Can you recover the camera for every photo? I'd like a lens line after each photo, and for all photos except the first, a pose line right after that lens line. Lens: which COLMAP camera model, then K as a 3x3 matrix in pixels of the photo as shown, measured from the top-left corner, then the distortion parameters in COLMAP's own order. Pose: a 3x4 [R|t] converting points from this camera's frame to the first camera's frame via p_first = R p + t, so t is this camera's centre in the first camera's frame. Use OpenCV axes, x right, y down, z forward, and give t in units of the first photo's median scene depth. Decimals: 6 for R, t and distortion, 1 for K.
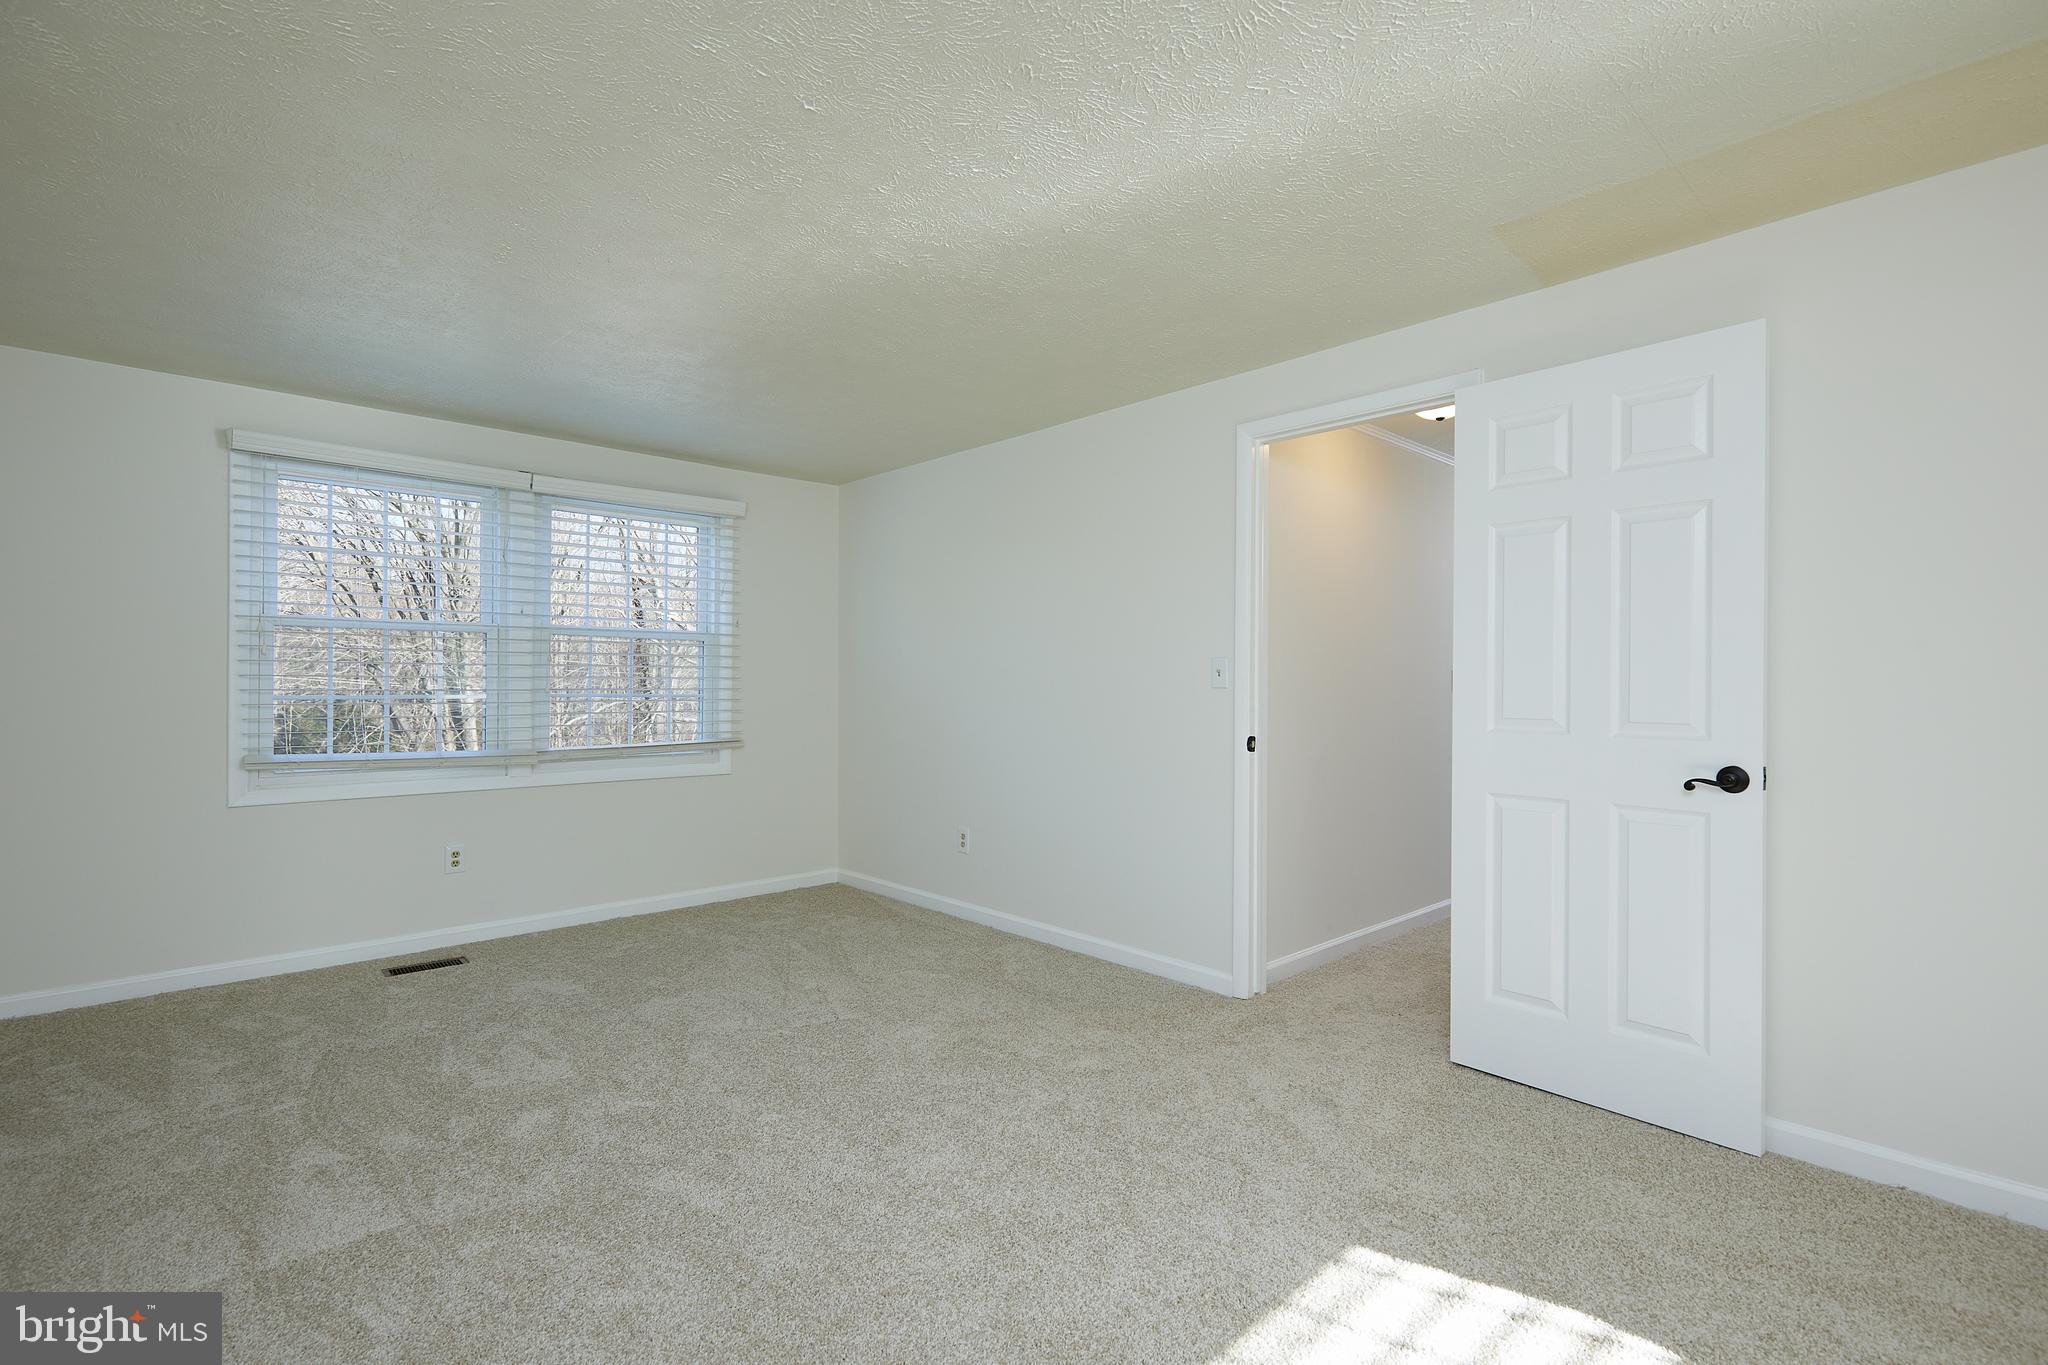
lens RADIAL K [[938.4, 0, 1025.9], [0, 938.4, 682.7], [0, 0, 1]] dist [-0.004463, -0.000377]
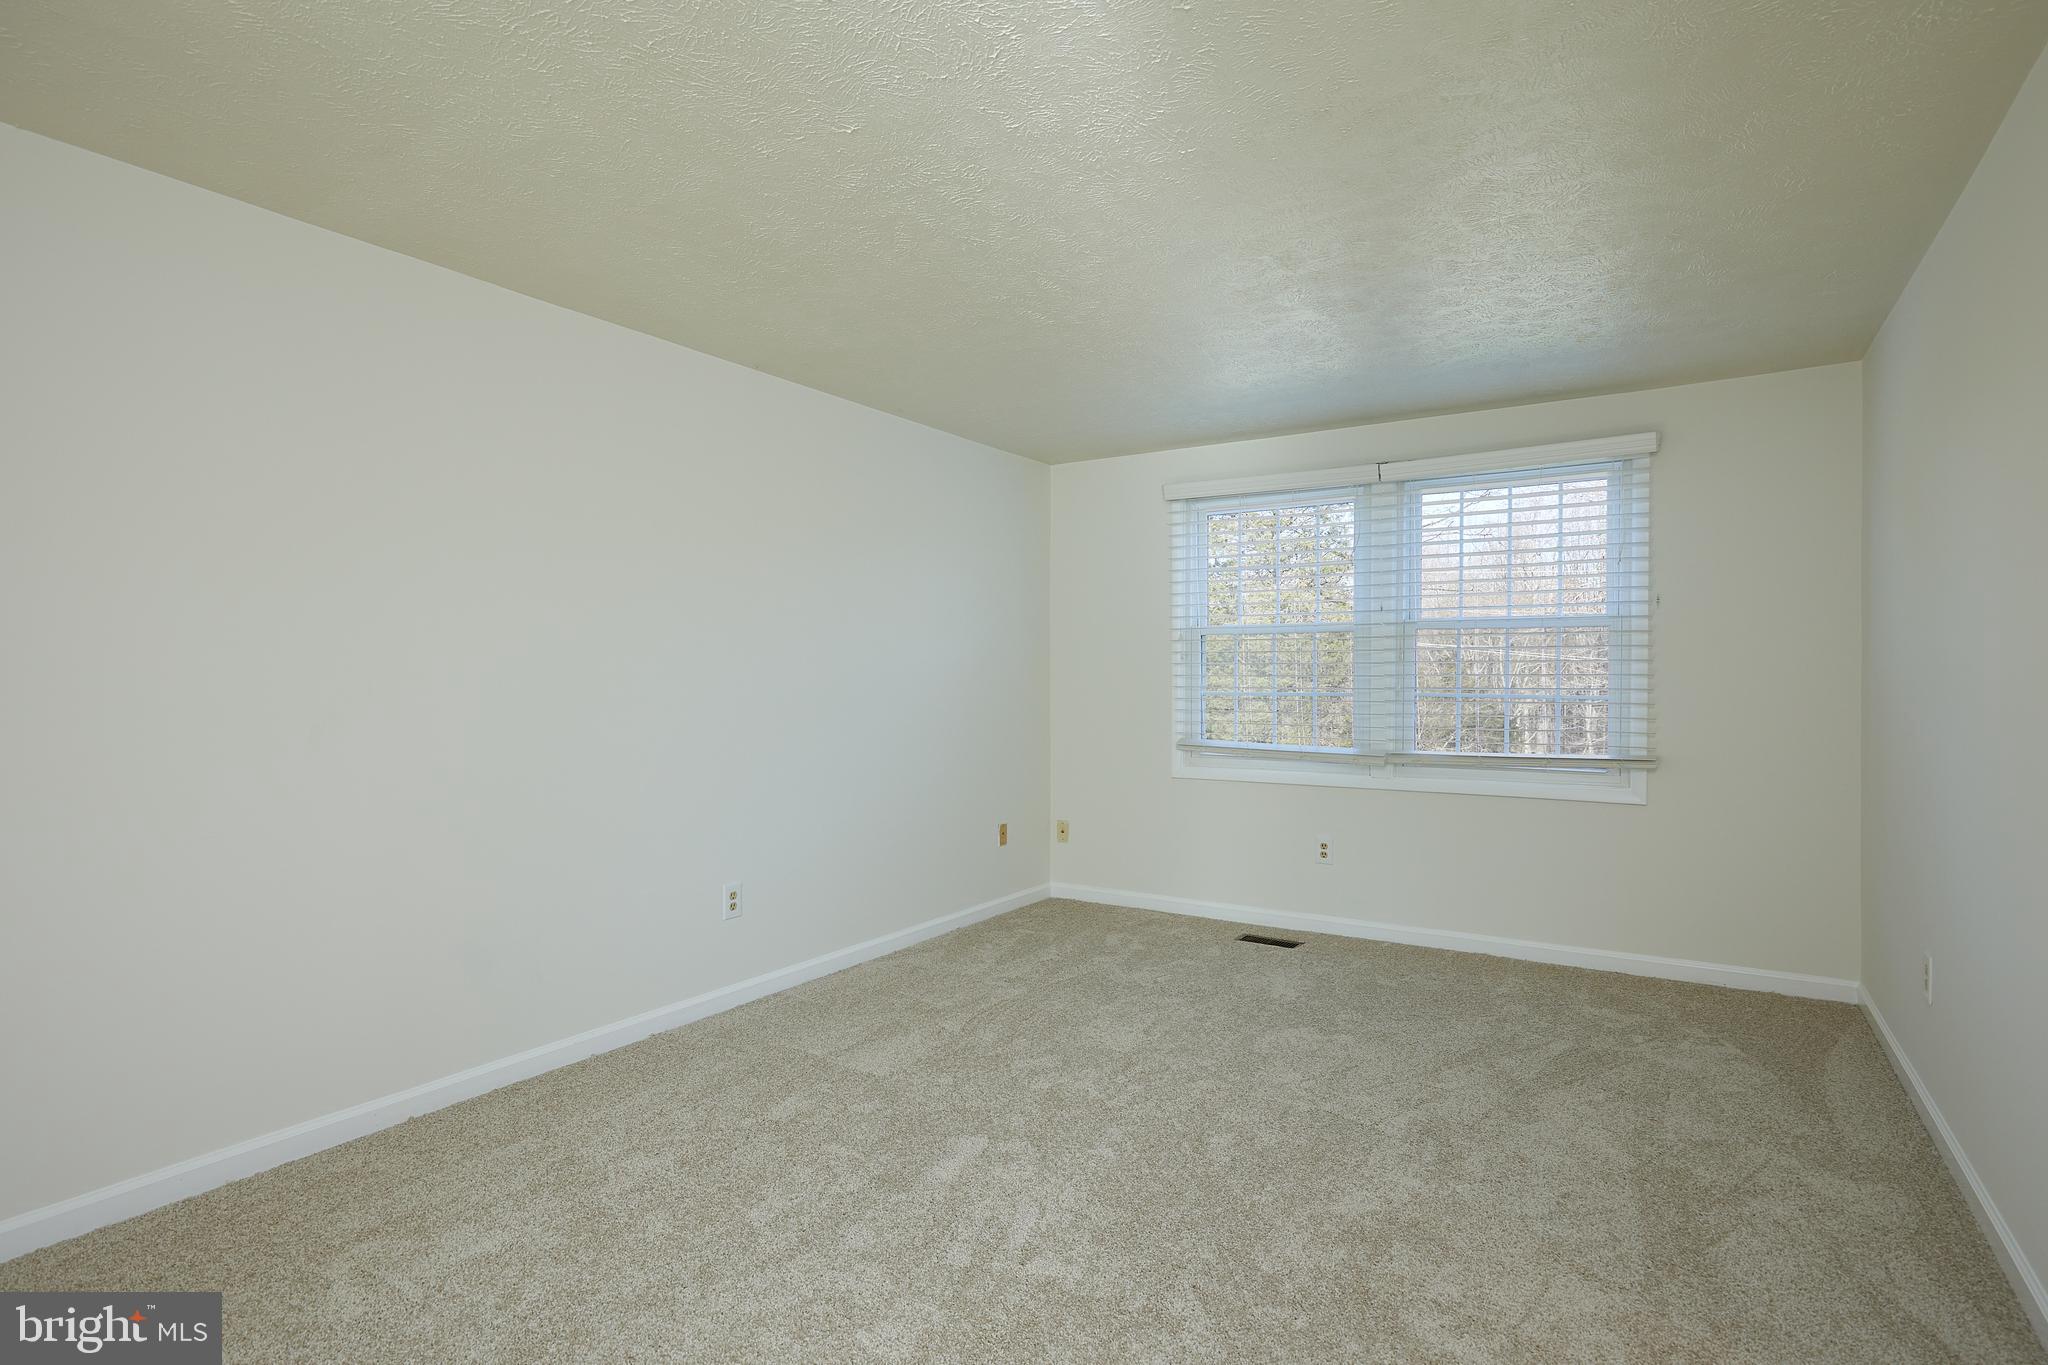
lens RADIAL K [[1007.9, 0, 1026.4], [0, 1007.9, 682.5], [0, 0, 1]] dist [-0.001616, -0.001315]
pose [[0.255677, 0.000620, -0.966762, 0.370693], [0.000612, 0.999999, 0.000803, 0.000513], [0.966762, -0.000796, 0.255676, 0.376332]]
